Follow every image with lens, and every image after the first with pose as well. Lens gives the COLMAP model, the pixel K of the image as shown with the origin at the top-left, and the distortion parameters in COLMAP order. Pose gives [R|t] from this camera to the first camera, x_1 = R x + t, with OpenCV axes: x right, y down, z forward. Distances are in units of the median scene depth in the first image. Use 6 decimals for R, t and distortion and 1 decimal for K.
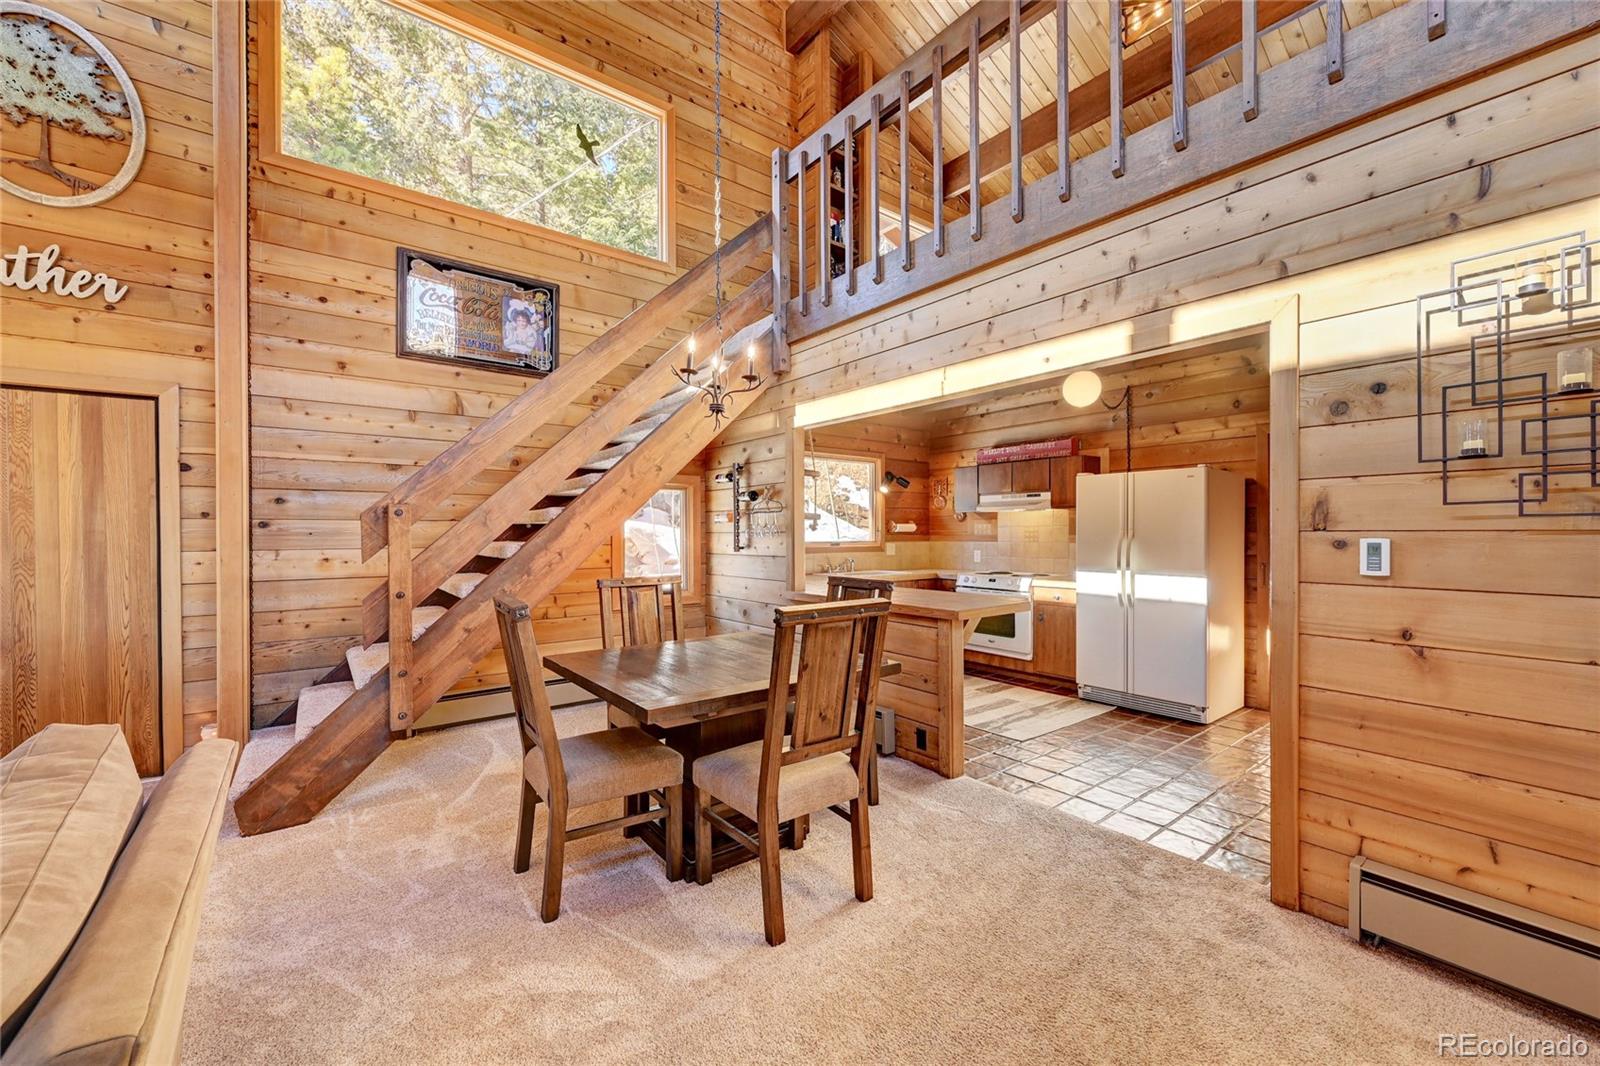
lens RADIAL K [[628.6, 0, 799.6], [0, 628.6, 536.8], [0, 0, 1]] dist [-0.003531, -0.000245]
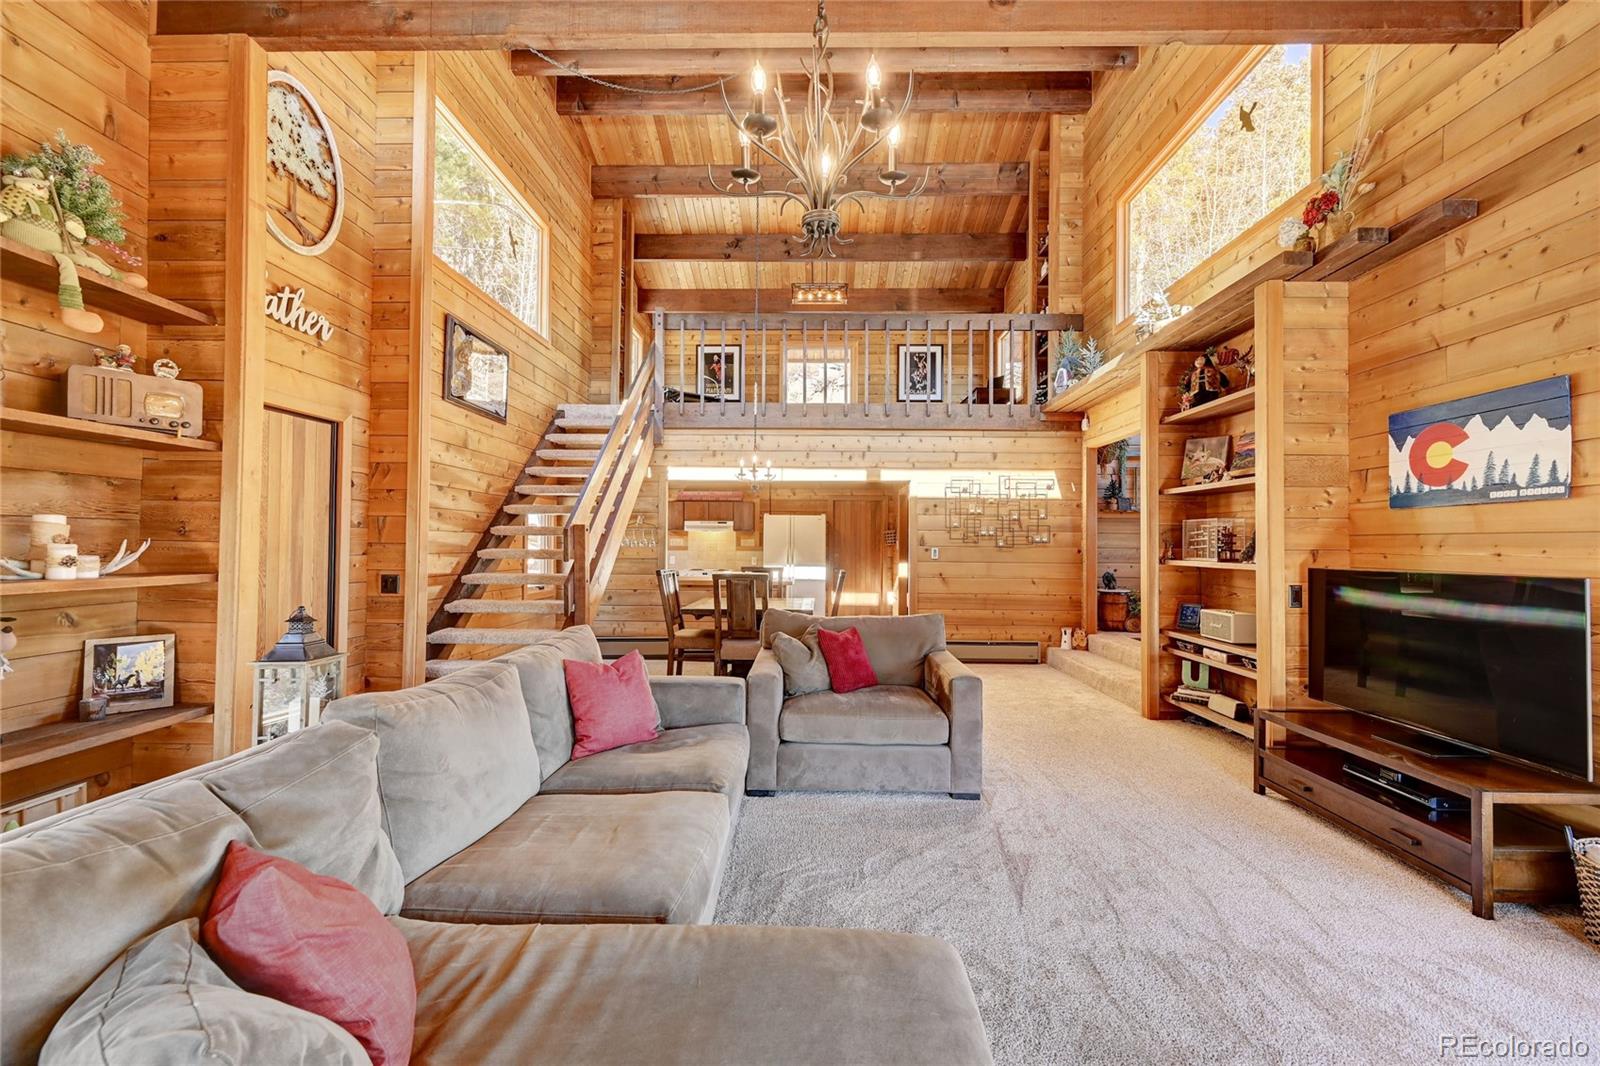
lens RADIAL K [[628.6, 0, 802.7], [0, 628.6, 536.5], [0, 0, 1]] dist [-0.003531, -0.000245]
pose [[0.635891, 0.019888, 0.771523, -1.416987], [-0.005506, 0.999759, -0.021233, 0.009721], [-0.771760, 0.009254, 0.635847, -0.424214]]
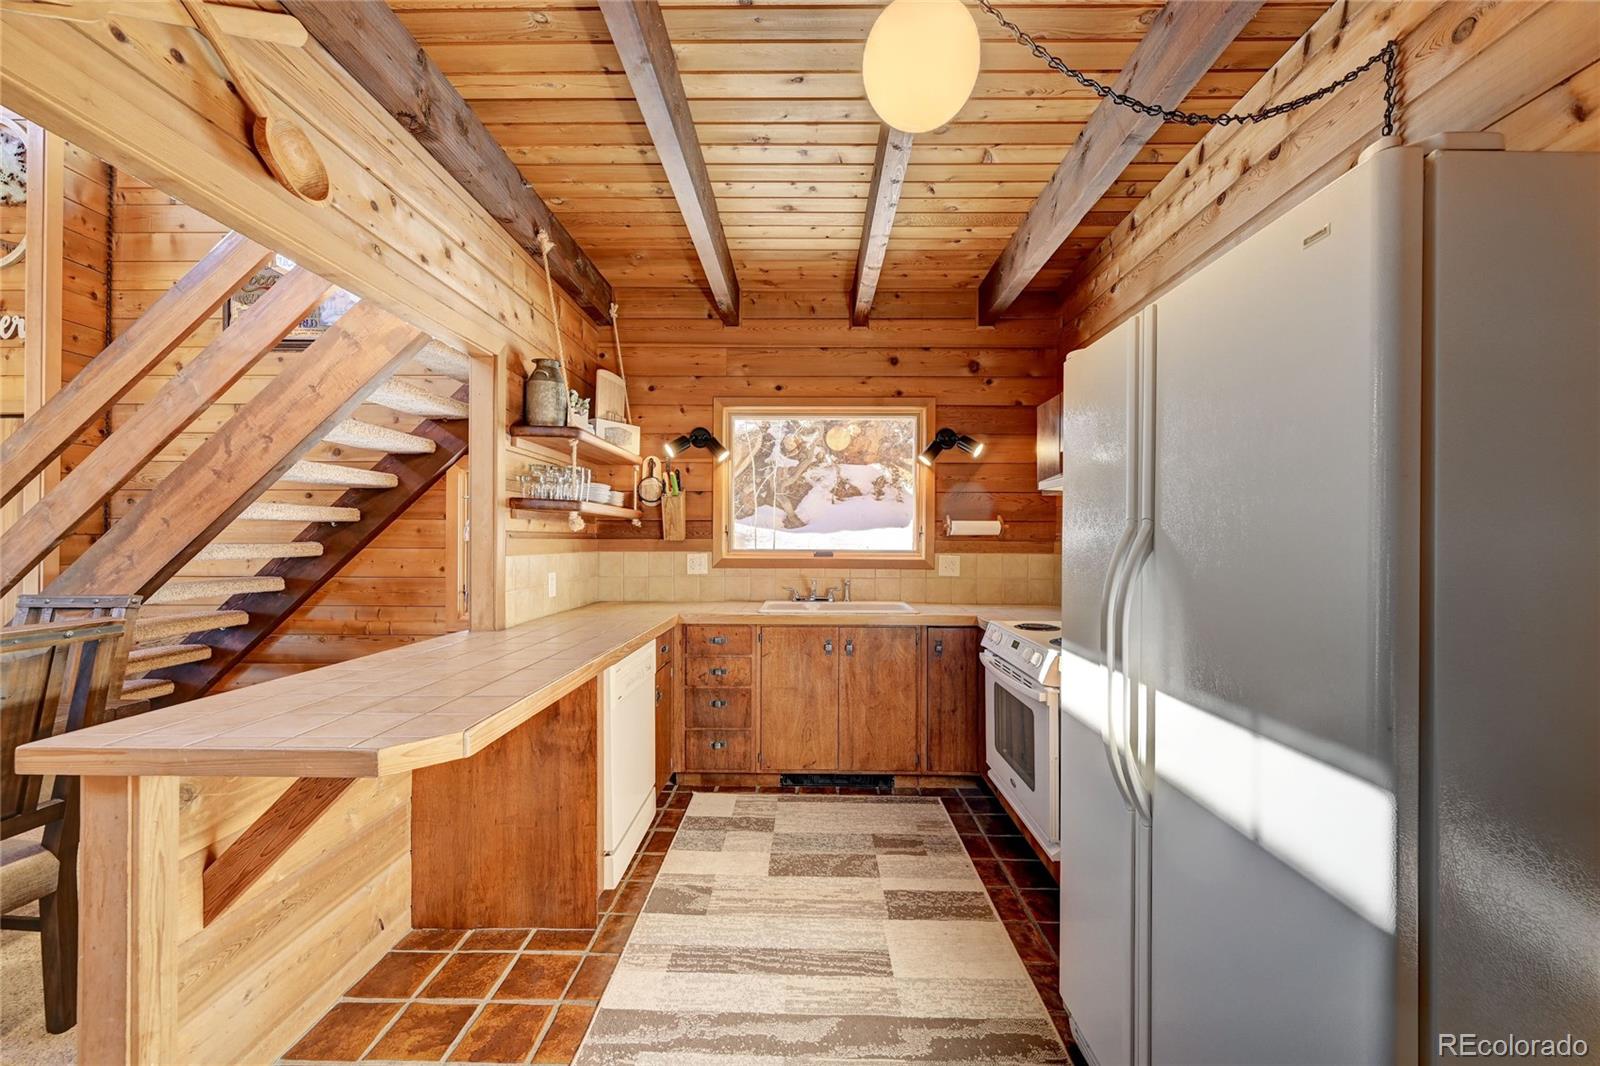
lens RADIAL K [[628.6, 0, 804.0], [0, 628.6, 533.6], [0, 0, 1]] dist [-0.003531, -0.000245]
pose [[0.782186, 0.004923, -0.623026, 0.810719], [-0.011567, 0.999911, -0.006620, -0.007887], [0.622938, 0.012384, 0.782173, 0.981049]]
